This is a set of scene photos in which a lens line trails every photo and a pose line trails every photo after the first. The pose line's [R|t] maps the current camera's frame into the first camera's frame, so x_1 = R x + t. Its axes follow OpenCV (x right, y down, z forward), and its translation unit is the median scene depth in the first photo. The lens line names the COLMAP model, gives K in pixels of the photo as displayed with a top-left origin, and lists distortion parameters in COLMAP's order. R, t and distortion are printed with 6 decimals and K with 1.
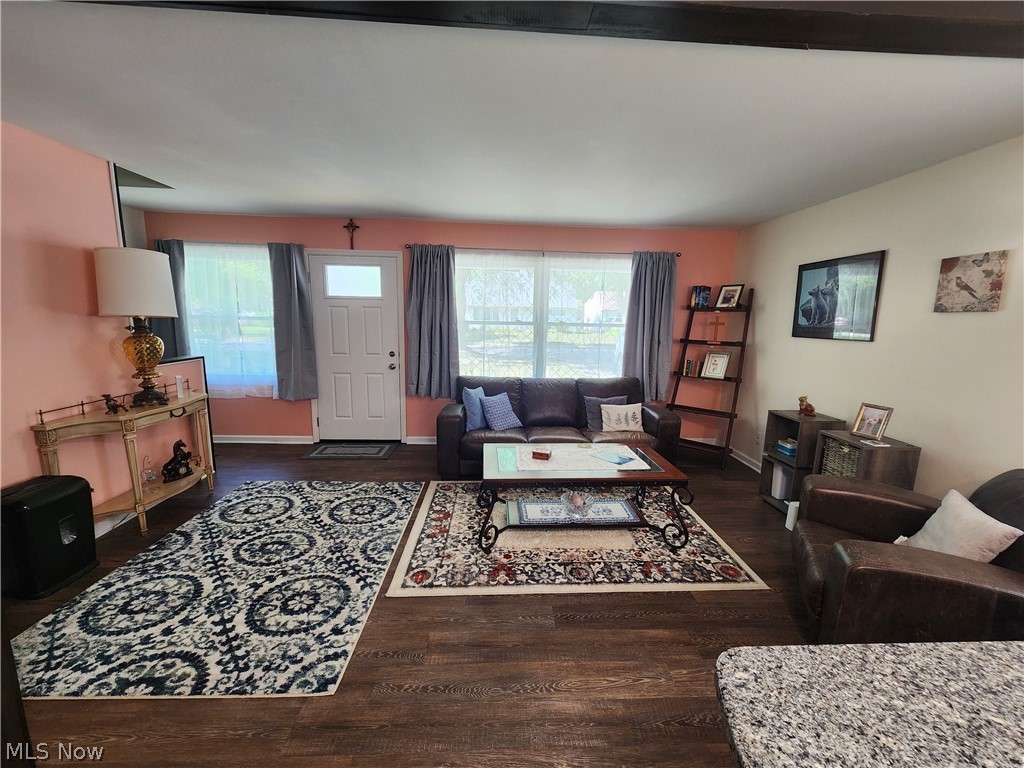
lens RADIAL K [[419.2, 0, 518.9], [0, 419.2, 379.7], [0, 0, 1]] dist [0.002331, 0.000383]
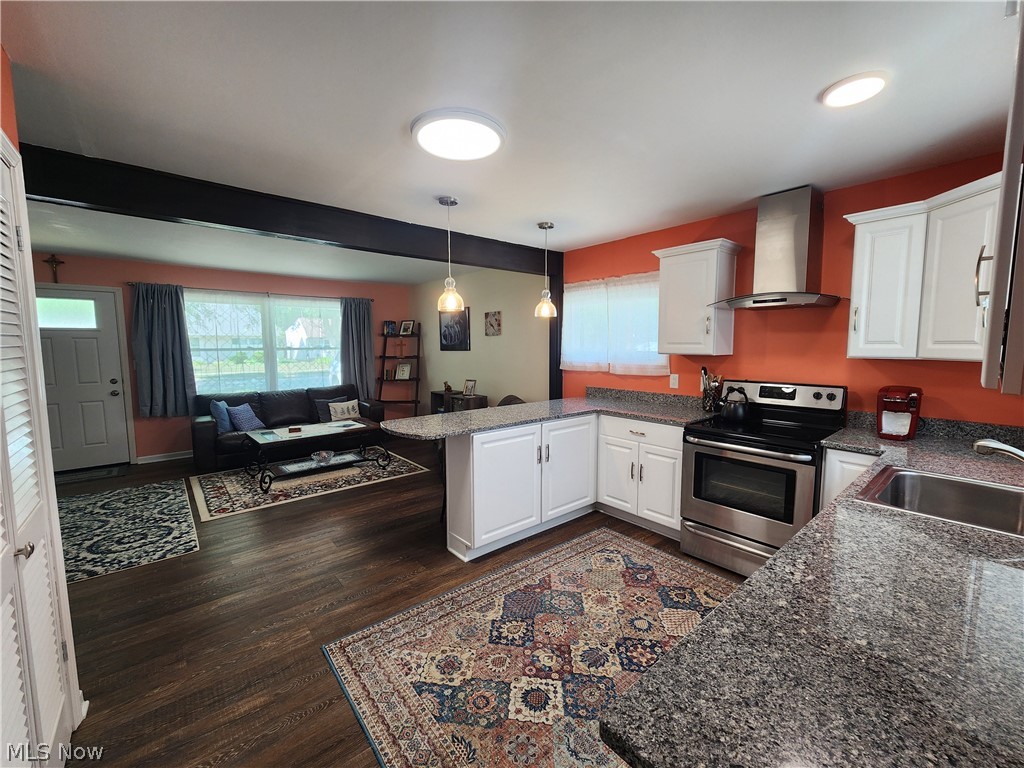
lens RADIAL K [[419.2, 0, 517.2], [0, 419.2, 380.3], [0, 0, 1]] dist [0.002331, 0.000383]
pose [[0.789718, -0.078396, 0.608441, -0.243789], [0.115493, 0.993066, -0.021949, 0.134377], [-0.602501, 0.087604, 0.793296, -0.803054]]
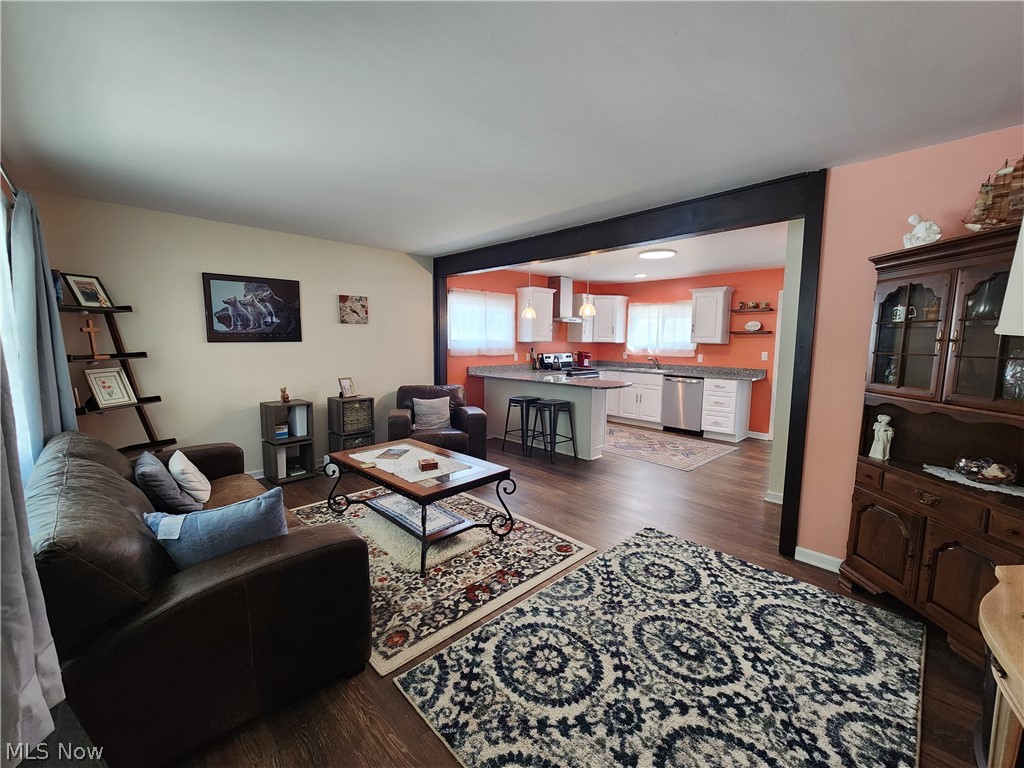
lens RADIAL K [[419.2, 0, 517.1], [0, 419.2, 382.8], [0, 0, 1]] dist [0.002331, 0.000383]
pose [[-0.660963, -0.106757, 0.742786, -0.854084], [0.091300, 0.971035, 0.220805, -0.226297], [-0.744844, 0.213761, -0.632071, 1.530394]]
